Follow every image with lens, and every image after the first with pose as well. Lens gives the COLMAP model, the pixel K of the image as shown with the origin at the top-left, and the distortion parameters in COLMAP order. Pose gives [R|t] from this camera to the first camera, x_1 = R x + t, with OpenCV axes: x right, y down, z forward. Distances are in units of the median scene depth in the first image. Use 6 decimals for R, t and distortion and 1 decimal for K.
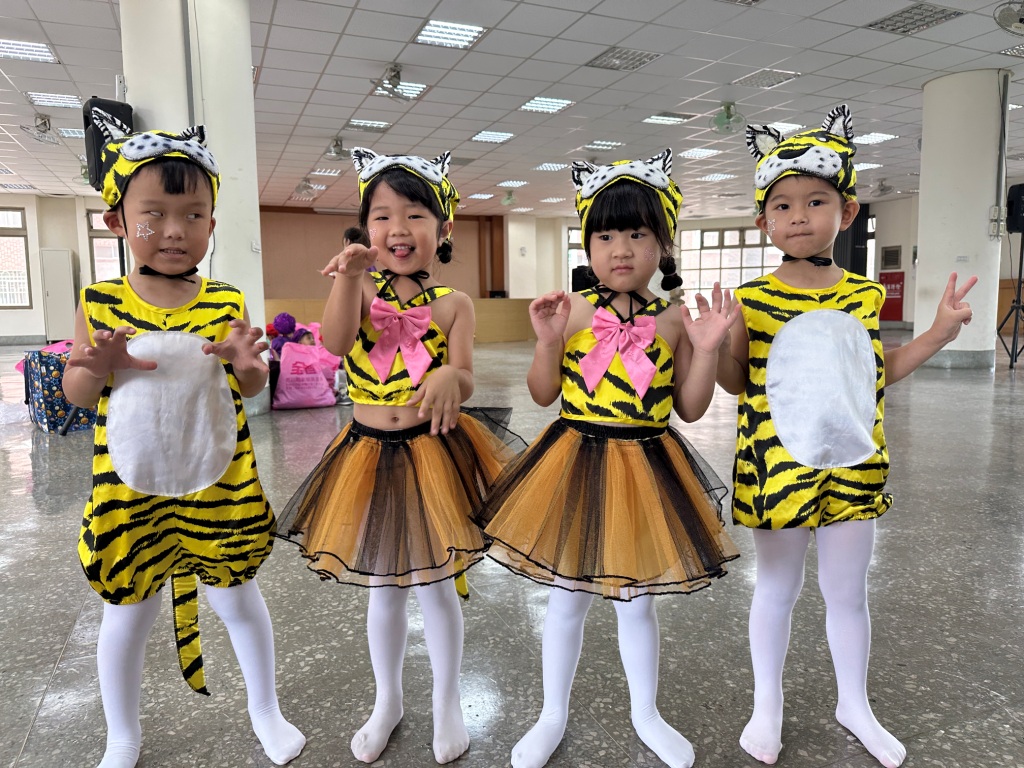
lens RADIAL K [[710.6, 0, 512.3], [0, 710.6, 378.1], [0, 0, 1]] dist [0.007275, -0.018163]
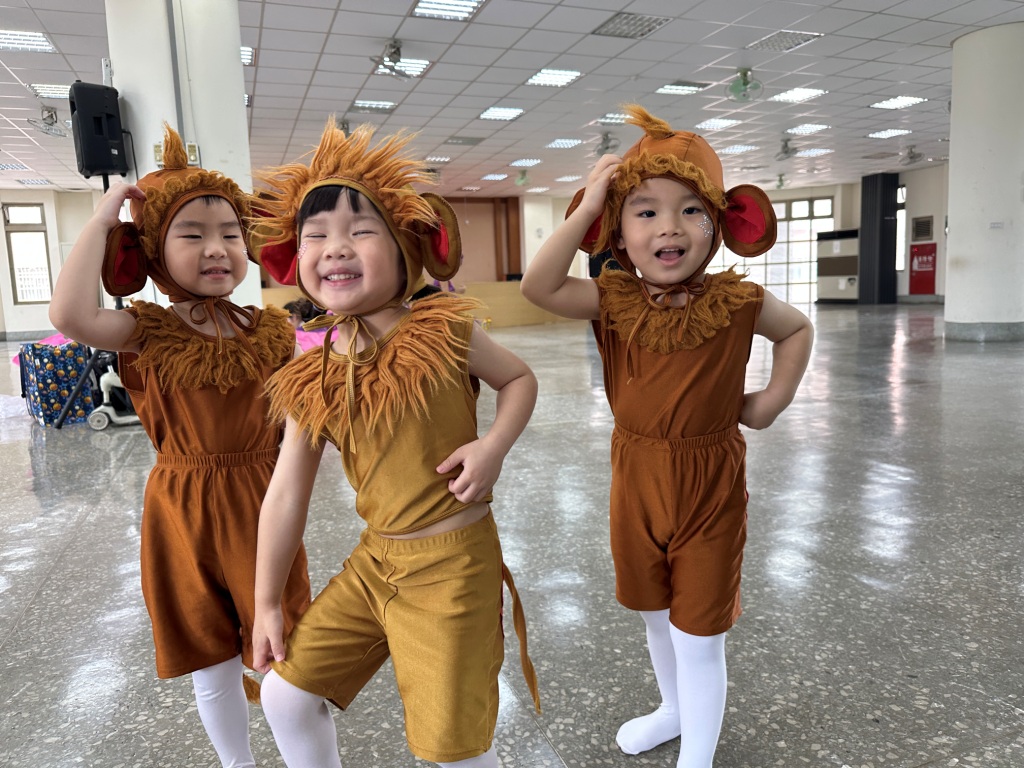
lens RADIAL K [[718.5, 0, 506.6], [0, 718.5, 376.2], [0, 0, 1]] dist [-0.003132, -0.009562]
pose [[0.999020, -0.020181, -0.039398, 0.022504], [0.020924, 0.999609, 0.018544, 0.002093], [0.039009, -0.019350, 0.999051, 0.026689]]
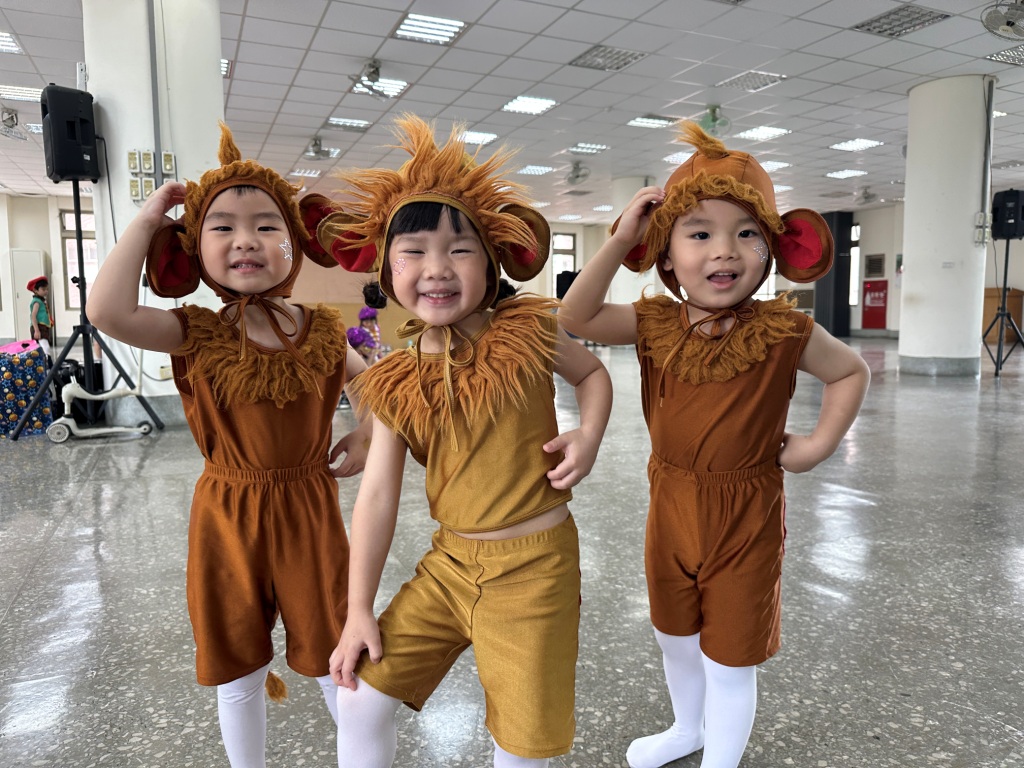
lens RADIAL K [[717.8, 0, 514.3], [0, 717.8, 378.0], [0, 0, 1]] dist [-0.002618, -0.009507]
pose [[0.999679, 0.005002, 0.024846, 0.006672], [-0.004757, 0.999940, -0.009909, 0.003271], [-0.024894, 0.009788, 0.999642, 0.024791]]
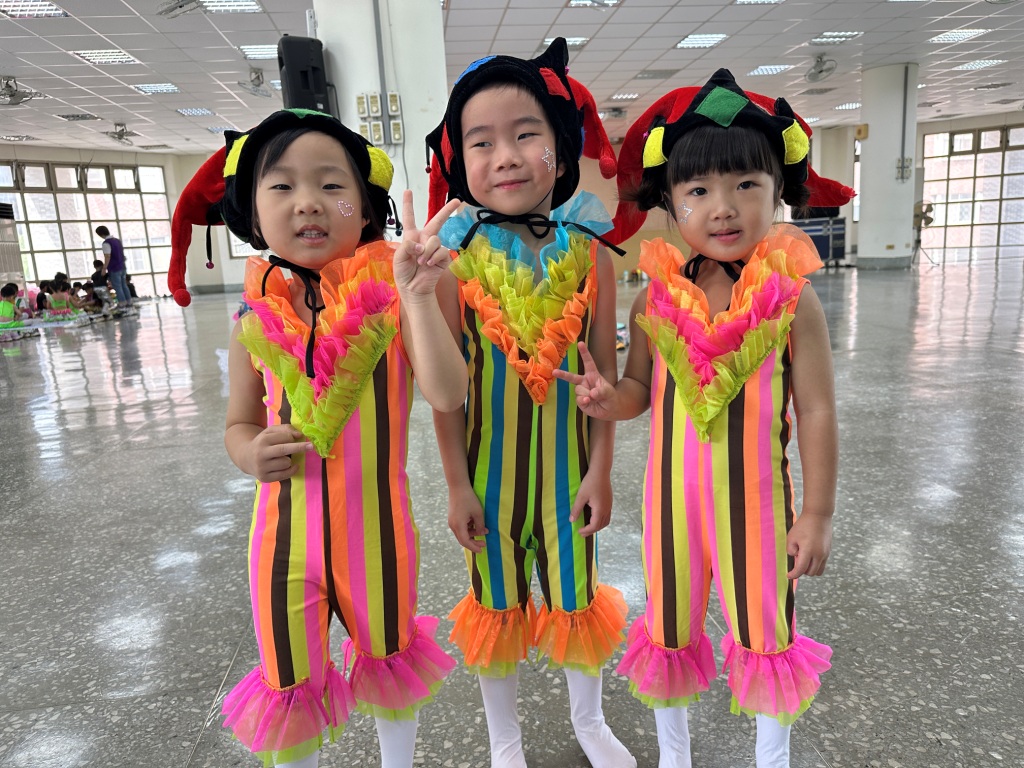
lens RADIAL K [[723.1, 0, 517.6], [0, 723.1, 382.8], [0, 0, 1]] dist [-0.002799, -0.009262]
pose [[0.964674, 0.007231, -0.263347, -0.018202], [0.018179, 0.995413, 0.093923, -0.009829], [0.262819, -0.095393, 0.960118, 0.075613]]
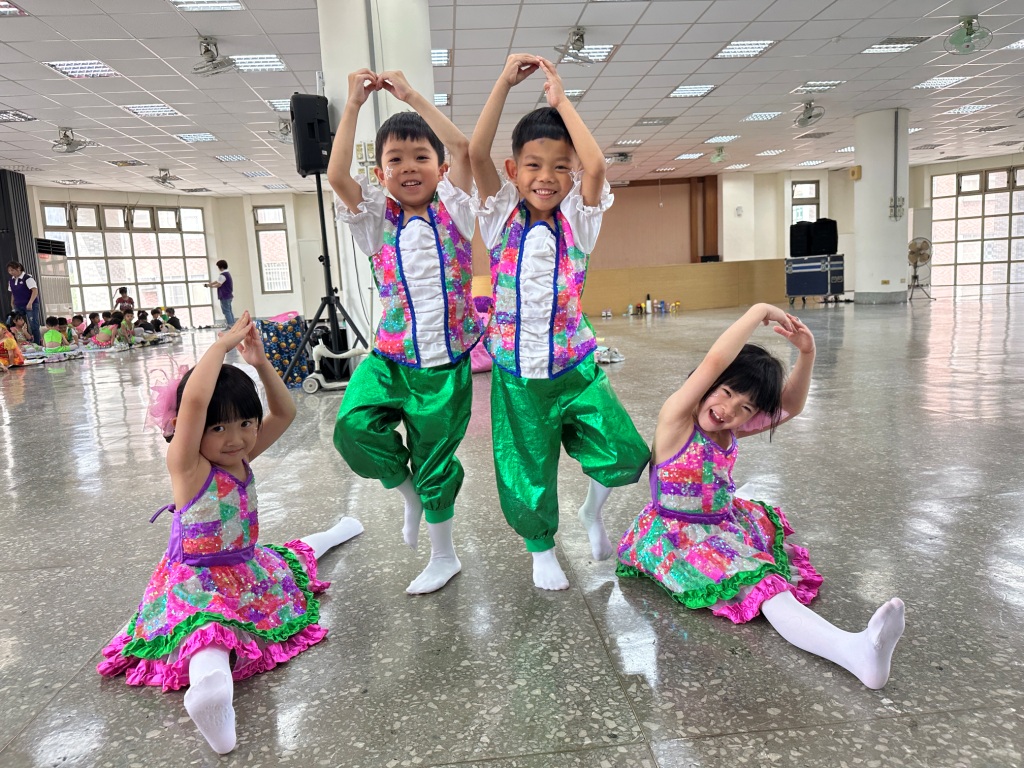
lens RADIAL K [[708.7, 0, 505.8], [0, 708.7, 374.7], [0, 0, 1]] dist [0.007888, -0.018028]
pose [[0.950844, -0.000535, -0.309670, 0.061289], [0.011140, 0.999410, 0.032480, 0.015250], [0.309470, -0.034333, 0.950289, 0.009729]]
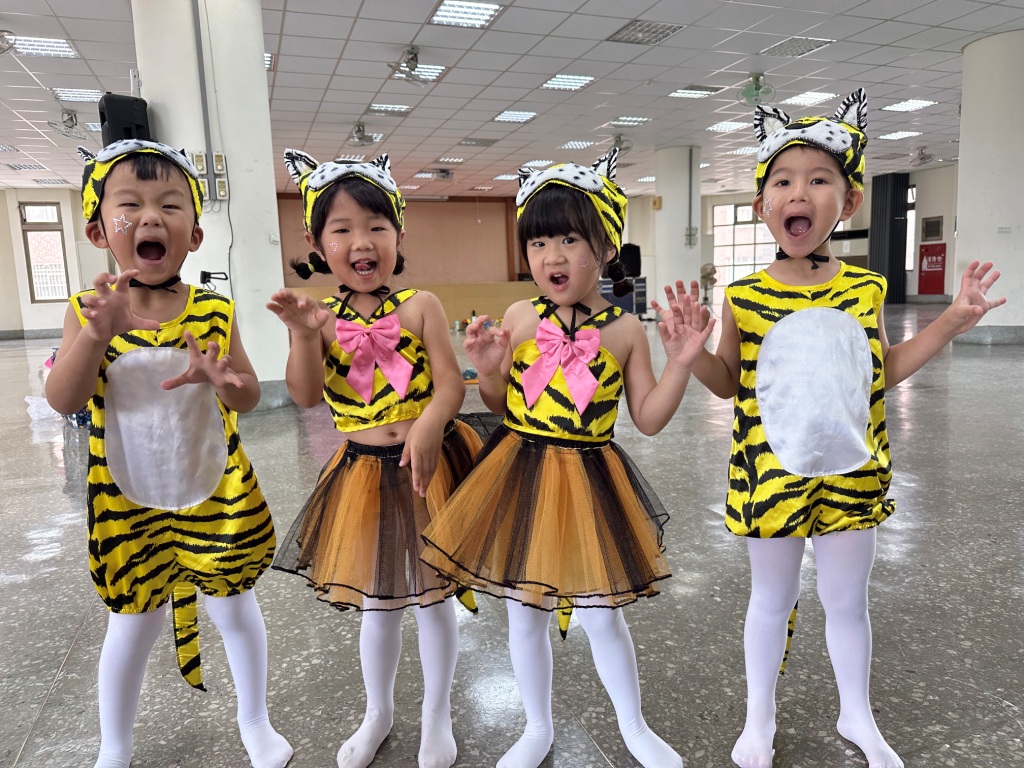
lens RADIAL K [[712.3, 0, 514.0], [0, 712.3, 384.7], [0, 0, 1]] dist [0.004734, -0.015248]
pose [[0.998883, -0.017500, -0.043881, 0.014832], [0.019017, 0.999227, 0.034400, -0.006725], [0.043245, -0.035196, 0.998444, 0.006947]]
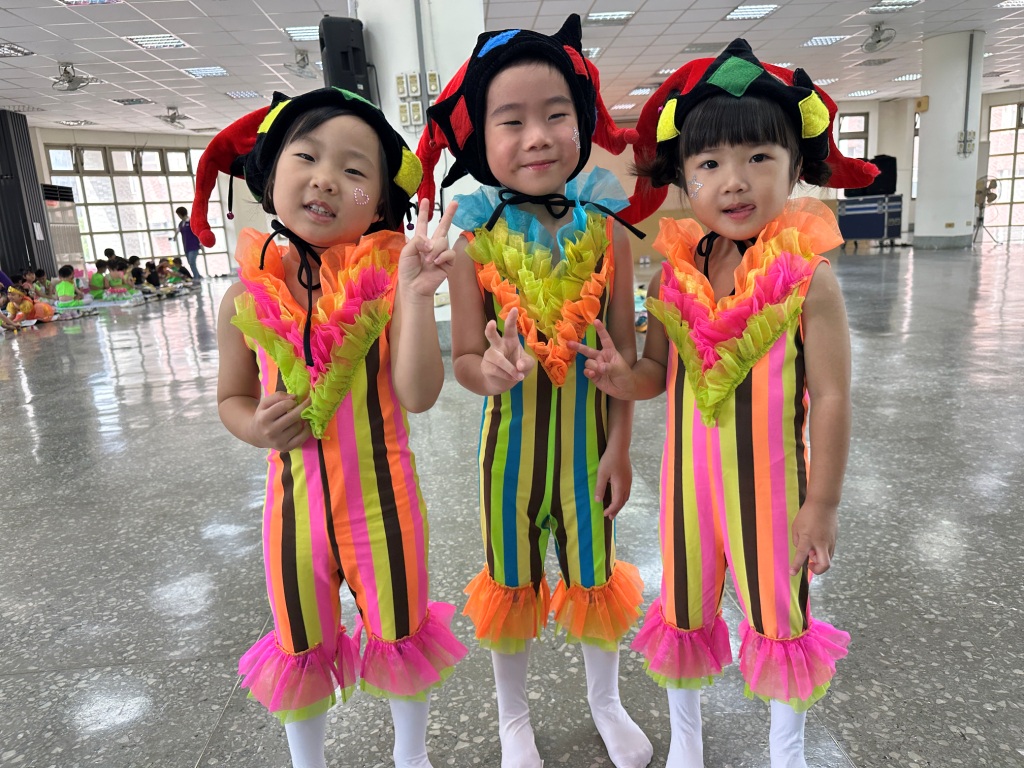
lens RADIAL K [[722.5, 0, 511.1], [0, 722.5, 384.0], [0, 0, 1]] dist [-0.001269, -0.009761]
pose [[0.944416, 0.024610, -0.327832, -0.012033], [0.016202, 0.992498, 0.121180, -0.009764], [0.328355, -0.119755, 0.936932, 0.077558]]
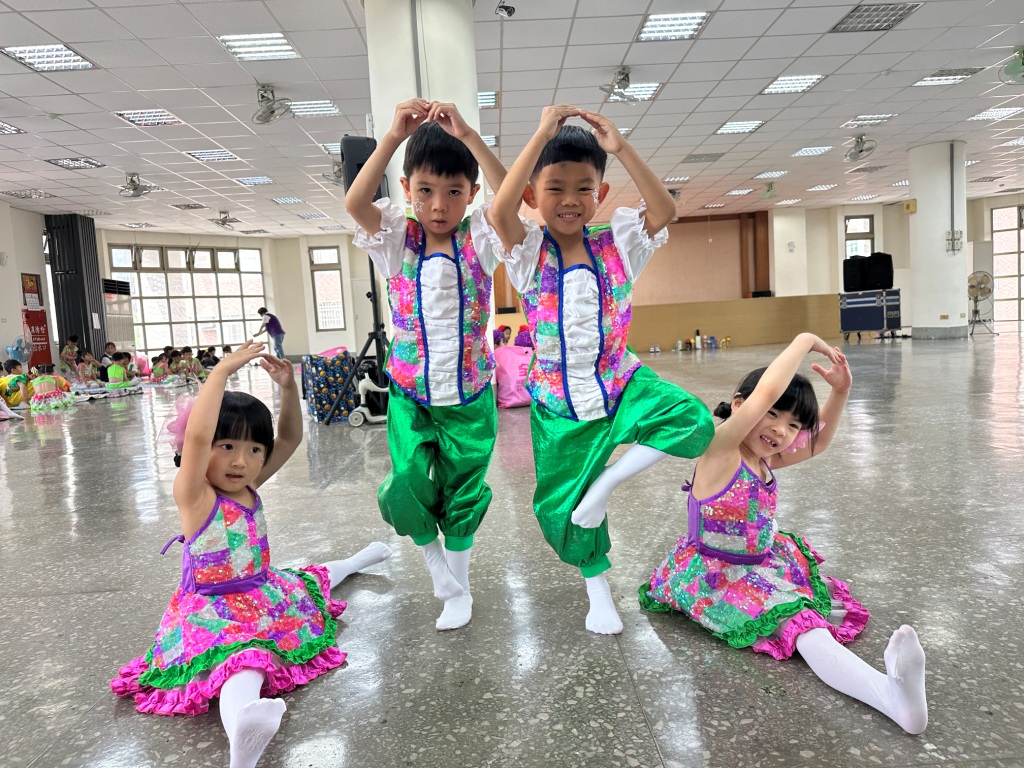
lens RADIAL K [[708.7, 0, 514.4], [0, 708.7, 380.4], [0, 0, 1]] dist [0.004208, -0.013241]
pose [[0.931395, -0.013696, -0.363751, 0.067582], [0.009846, 0.999874, -0.012436, 0.018732], [0.363876, 0.008001, 0.931413, 0.013863]]
